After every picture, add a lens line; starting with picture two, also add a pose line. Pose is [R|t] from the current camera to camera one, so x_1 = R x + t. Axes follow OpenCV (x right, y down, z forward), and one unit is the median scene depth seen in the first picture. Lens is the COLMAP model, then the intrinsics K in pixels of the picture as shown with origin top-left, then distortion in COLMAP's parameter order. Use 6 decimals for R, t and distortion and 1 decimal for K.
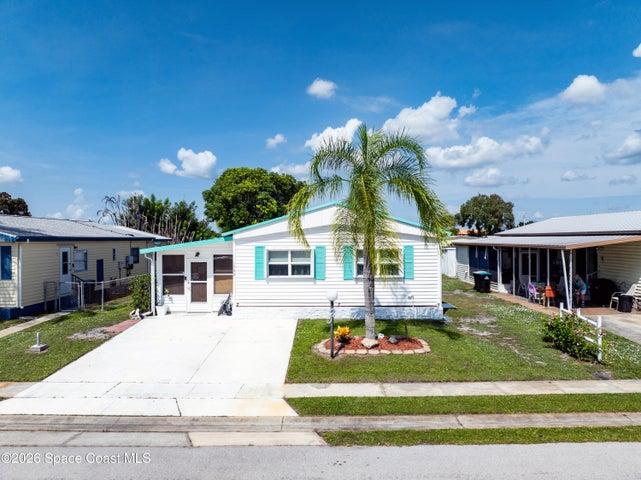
lens RADIAL K [[454.1, 0, 320.6], [0, 454.1, 241.5], [0, 0, 1]] dist [-0.047281, 0.017025]
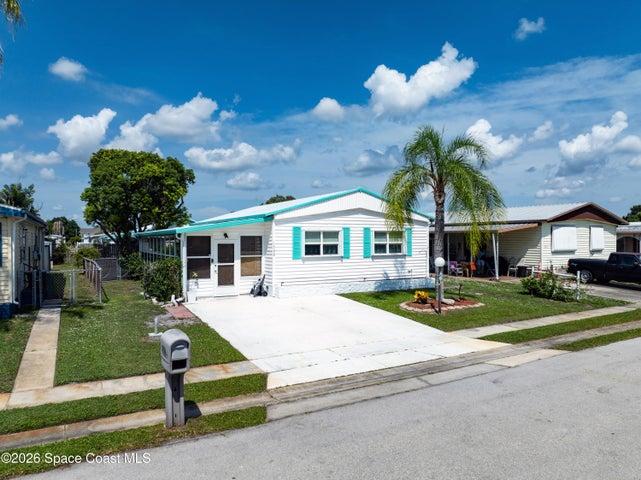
lens RADIAL K [[454.1, 0, 320.2], [0, 454.1, 238.8], [0, 0, 1]] dist [-0.047281, 0.017025]
pose [[0.868284, 0.002094, 0.496063, -0.572223], [0.001534, 0.999975, -0.006906, 0.042417], [-0.496065, 0.006757, 0.868259, 0.067905]]
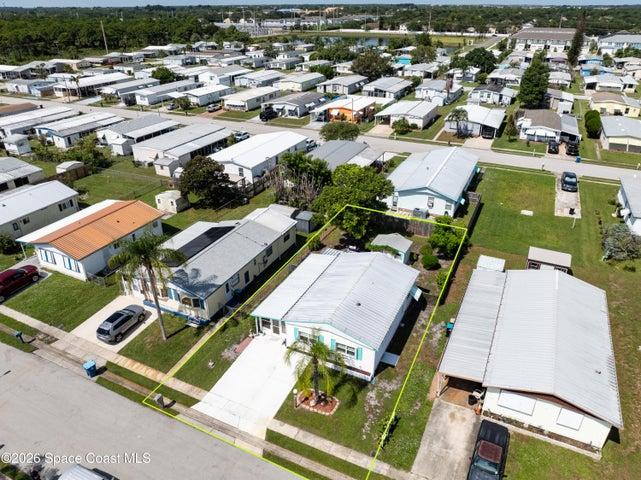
lens RADIAL K [[454.1, 0, 322.1], [0, 454.1, 238.8], [0, 0, 1]] dist [-0.047281, 0.017025]
pose [[0.904012, 0.200067, -0.377803, 0.683556], [0.002548, 0.881199, 0.472739, -1.330818], [0.427499, -0.428325, 0.796104, -0.477917]]
